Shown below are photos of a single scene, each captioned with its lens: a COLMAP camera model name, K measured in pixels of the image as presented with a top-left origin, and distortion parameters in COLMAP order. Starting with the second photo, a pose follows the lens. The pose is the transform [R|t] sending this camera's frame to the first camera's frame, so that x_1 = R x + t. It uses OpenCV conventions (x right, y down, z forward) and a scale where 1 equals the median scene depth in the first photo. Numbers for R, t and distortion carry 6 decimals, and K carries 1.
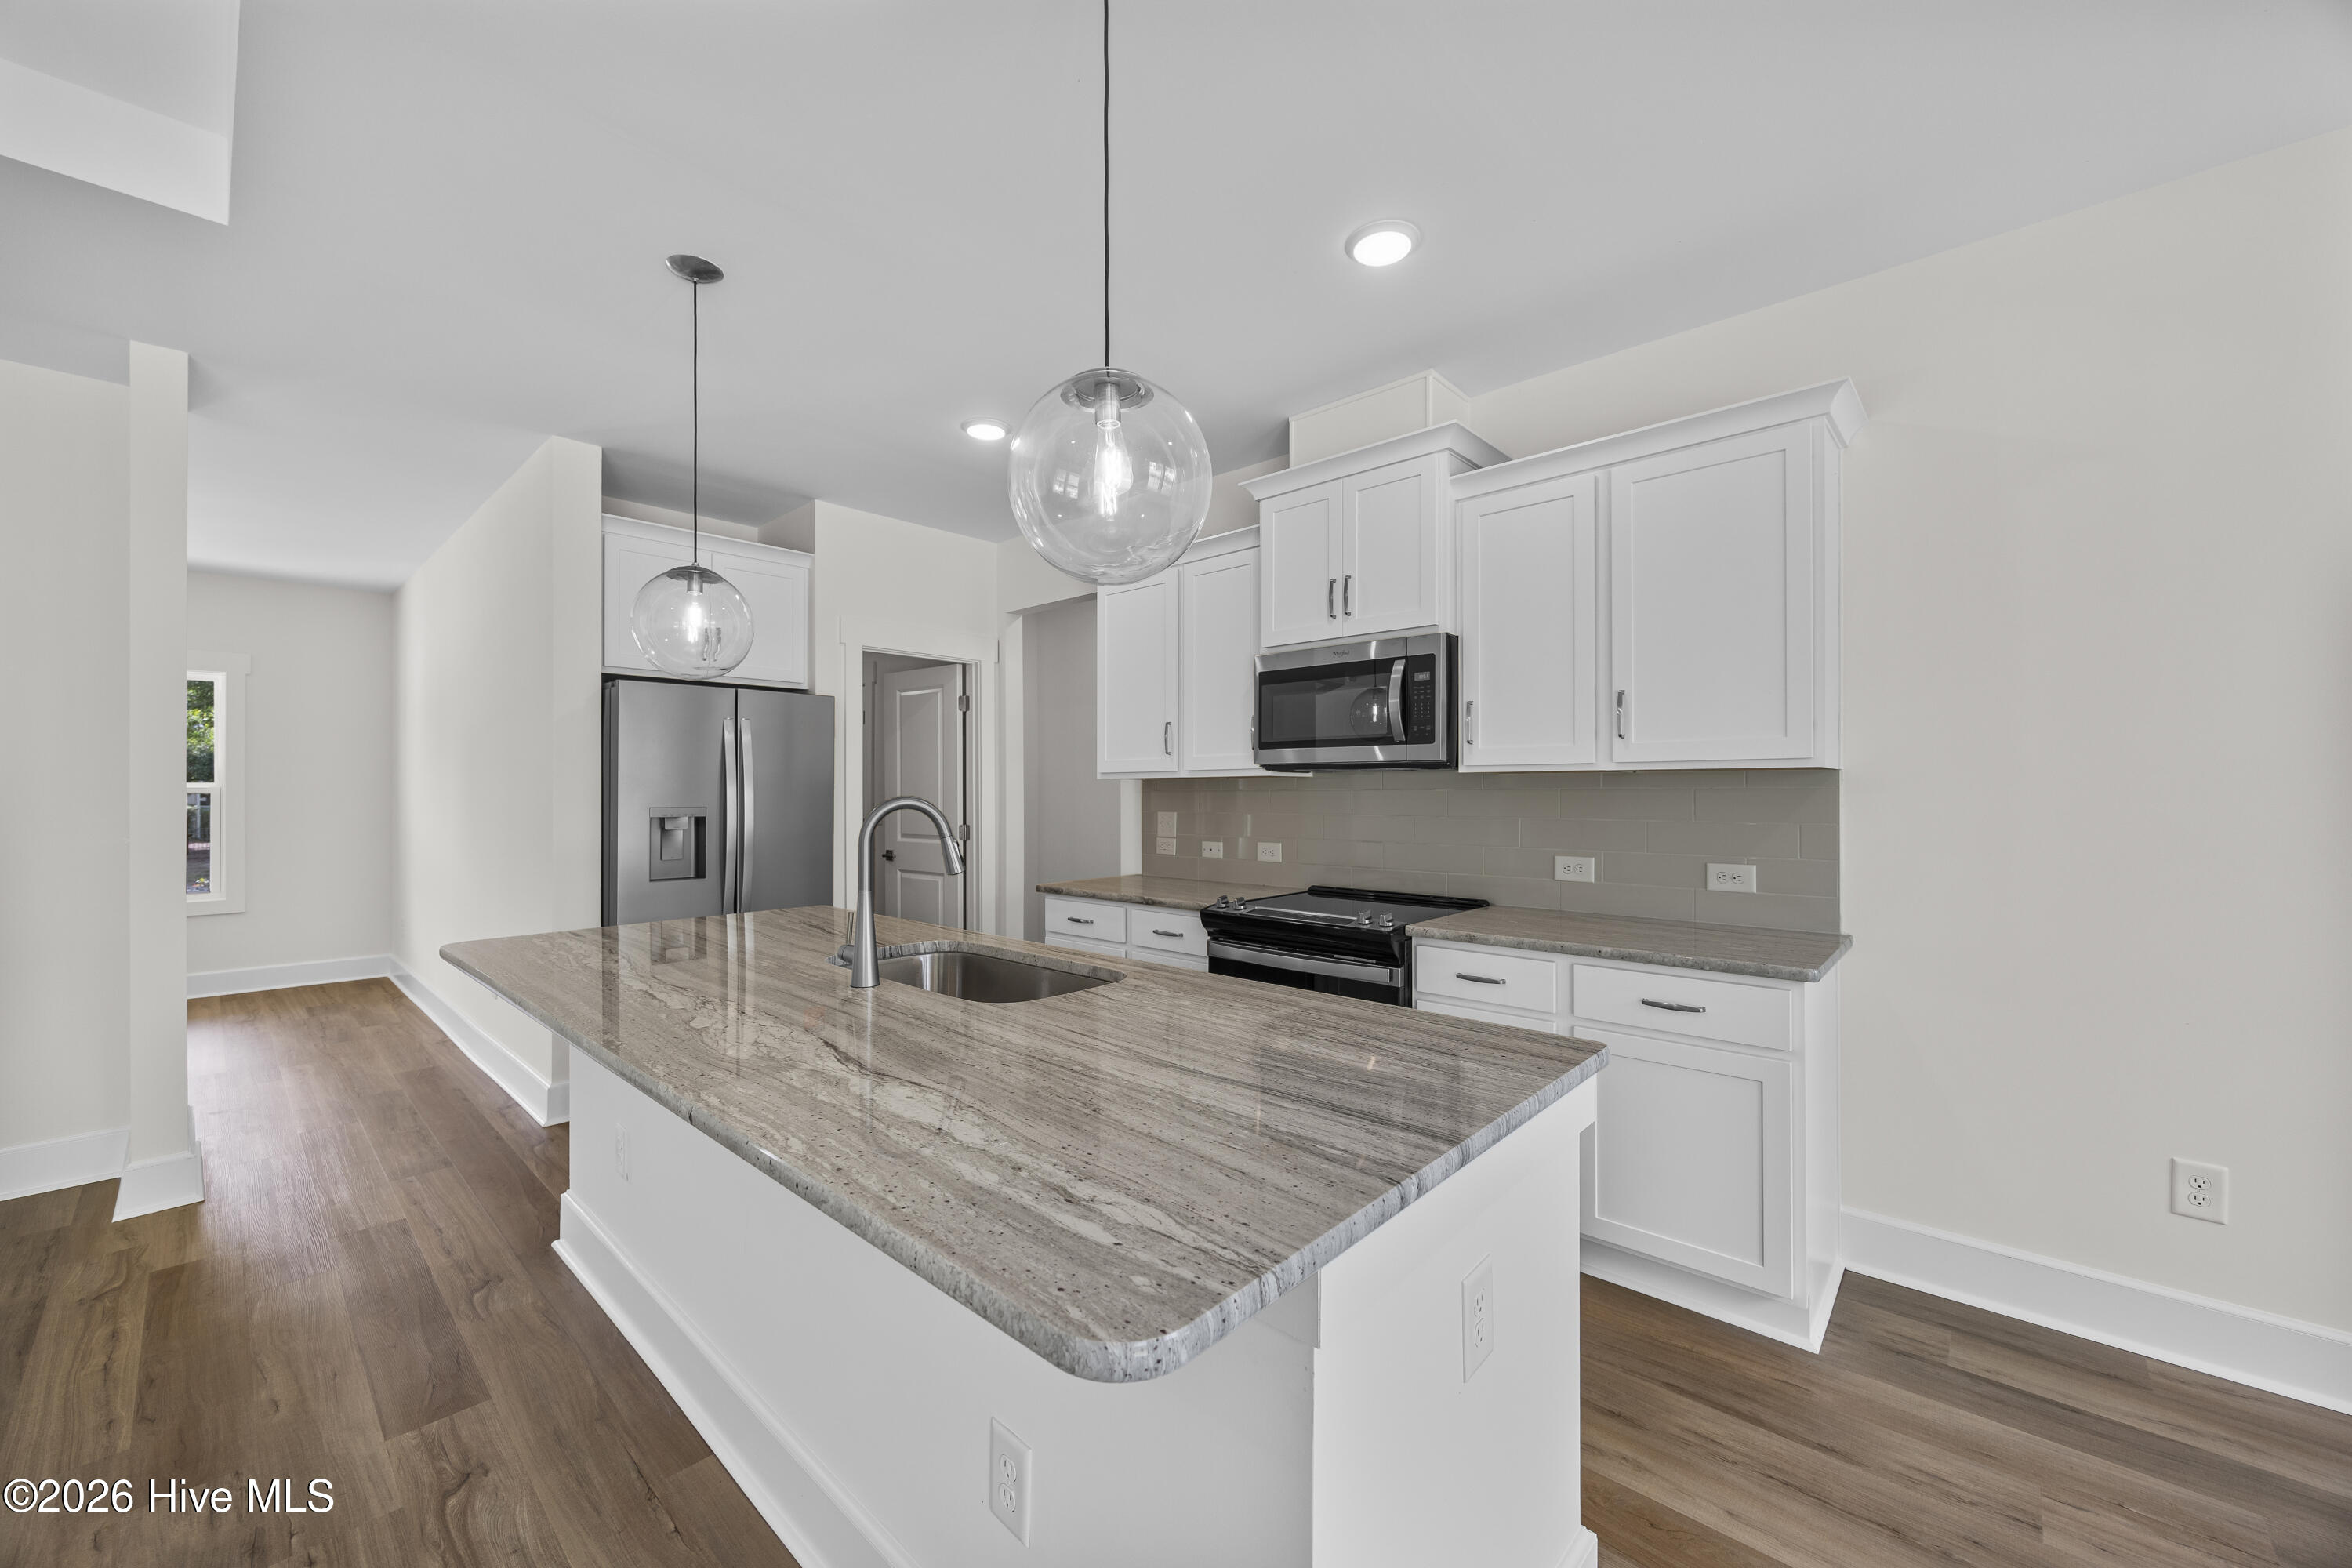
lens RADIAL K [[894.0, 0, 1173.2], [0, 894.0, 794.6], [0, 0, 1]] dist [0.000797, -0.000836]
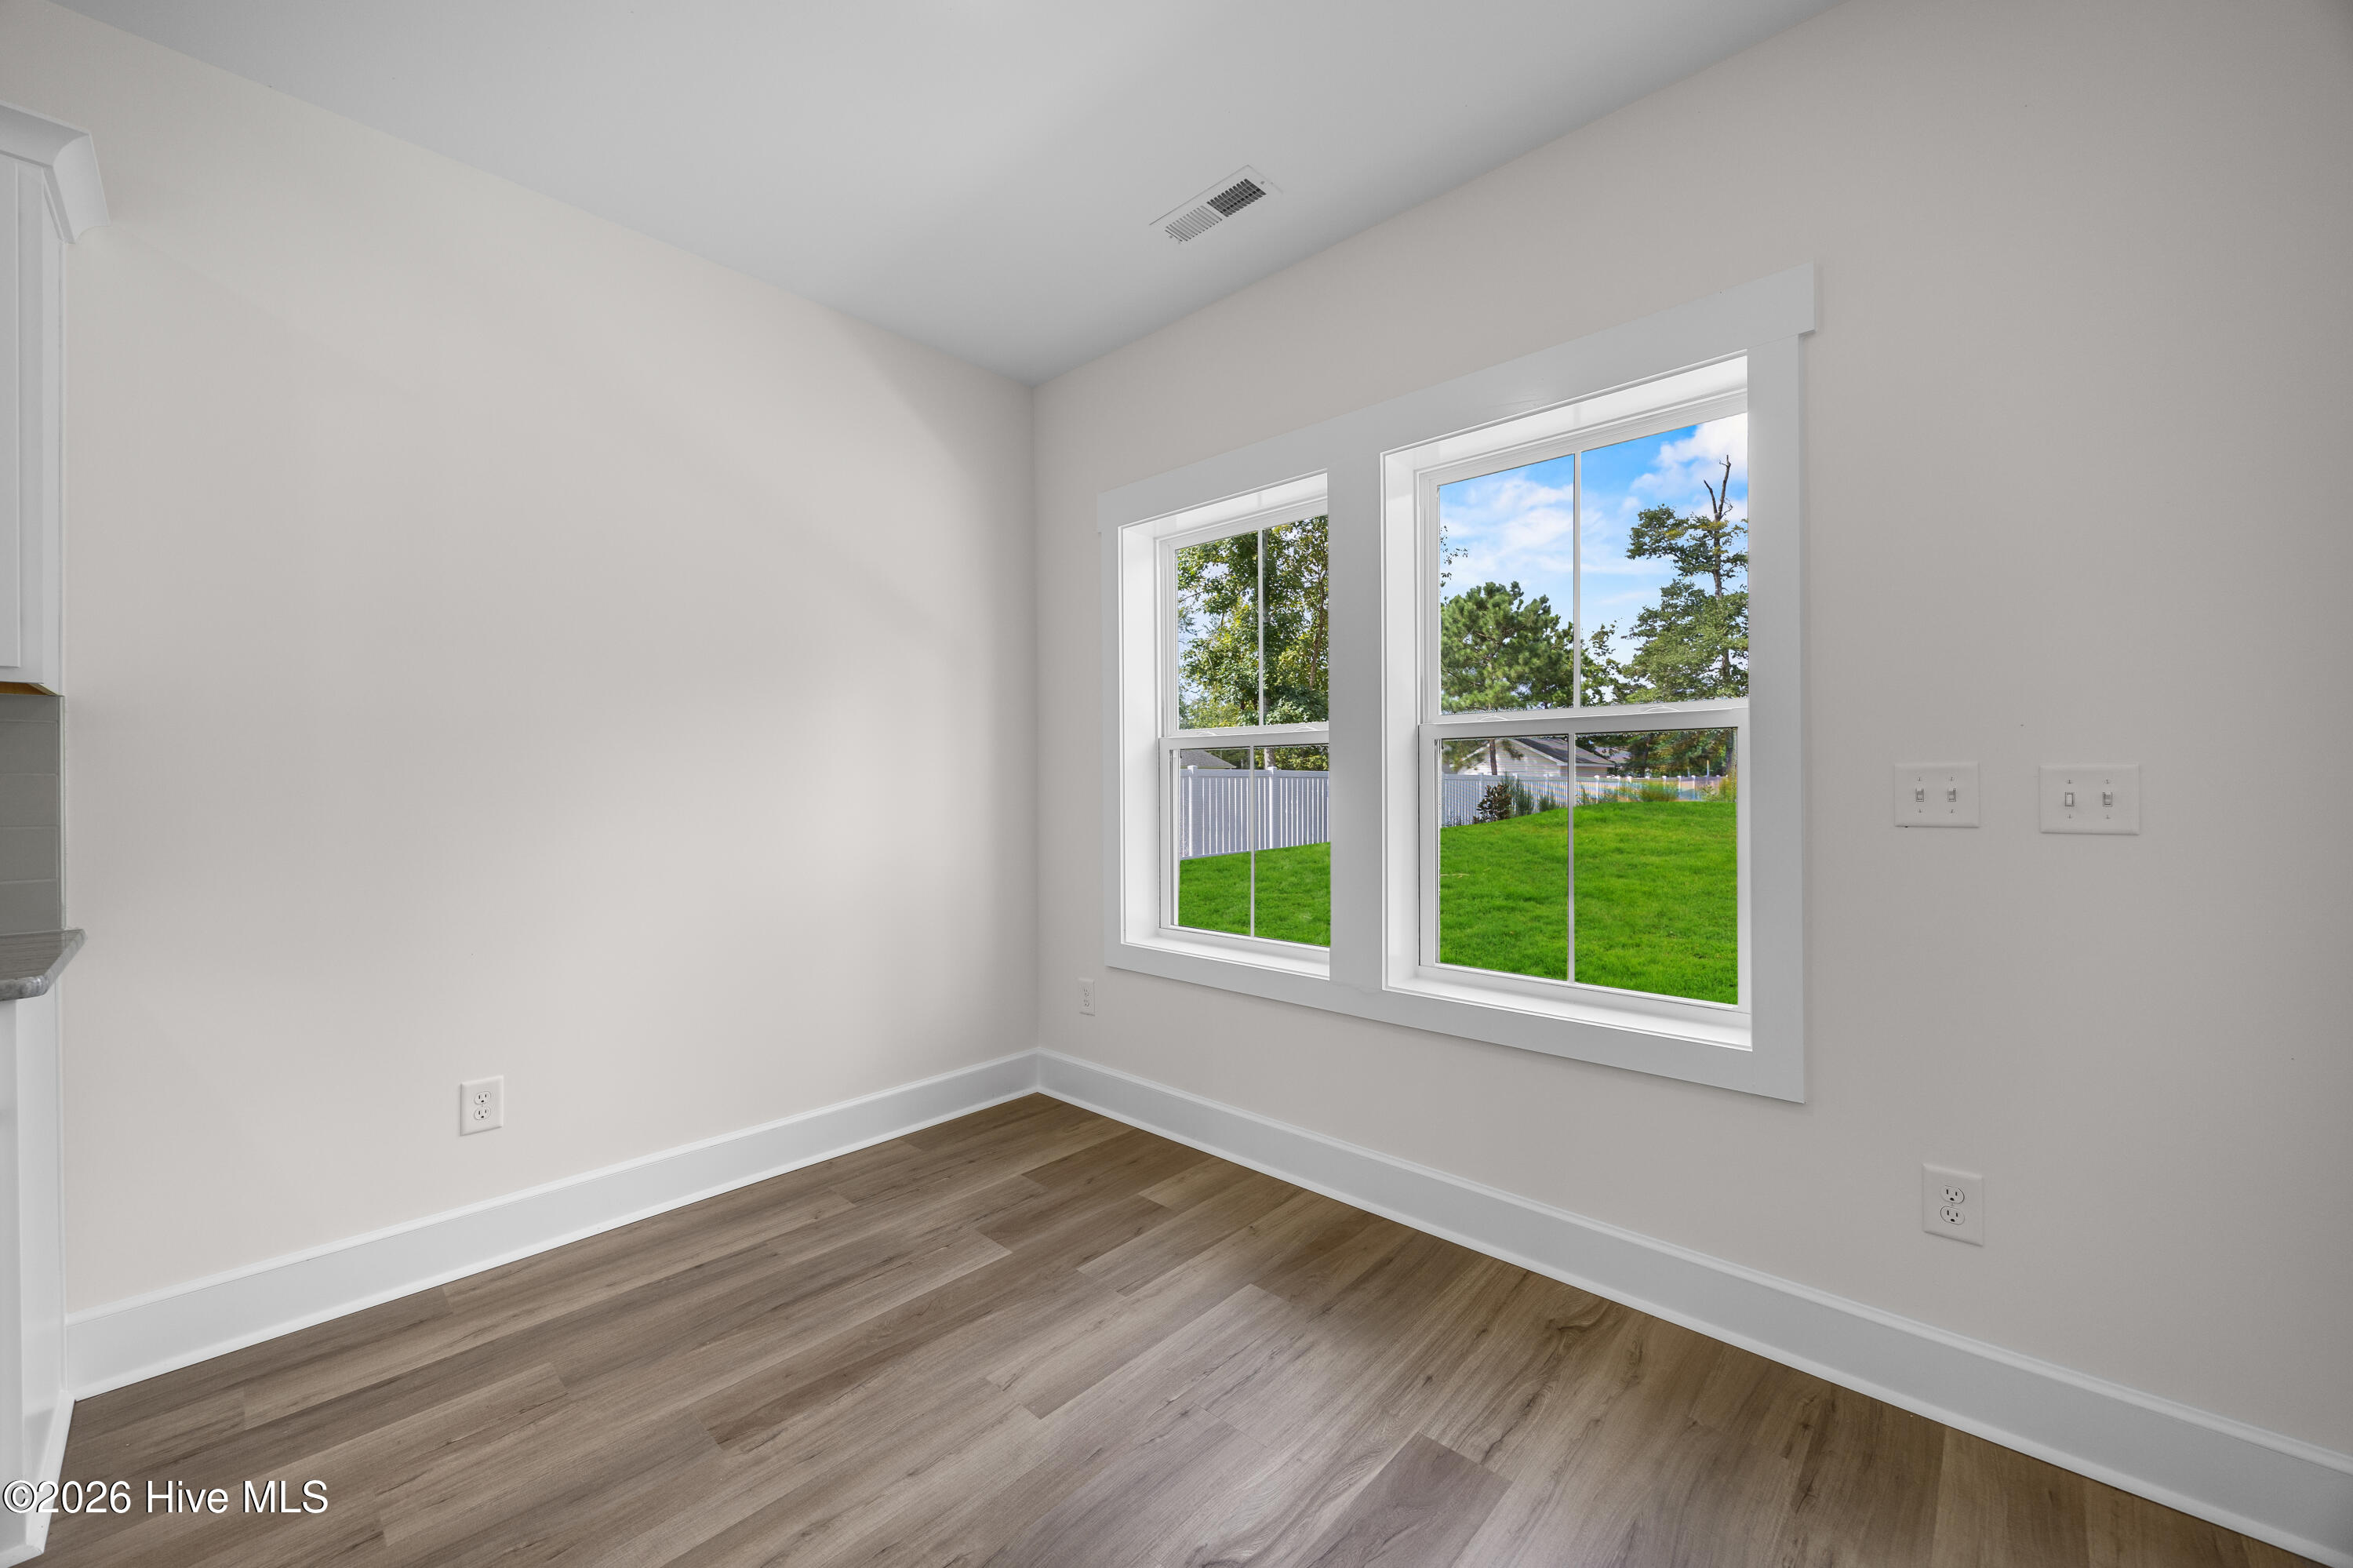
lens RADIAL K [[894.4, 0, 1162.9], [0, 894.4, 784.6], [0, 0, 1]] dist [0.000797, -0.000836]
pose [[0.006195, 0.003148, 0.999976, 0.058942], [0.005446, 0.999980, -0.003181, 0.059521], [-0.999966, 0.005466, 0.006177, 0.159292]]
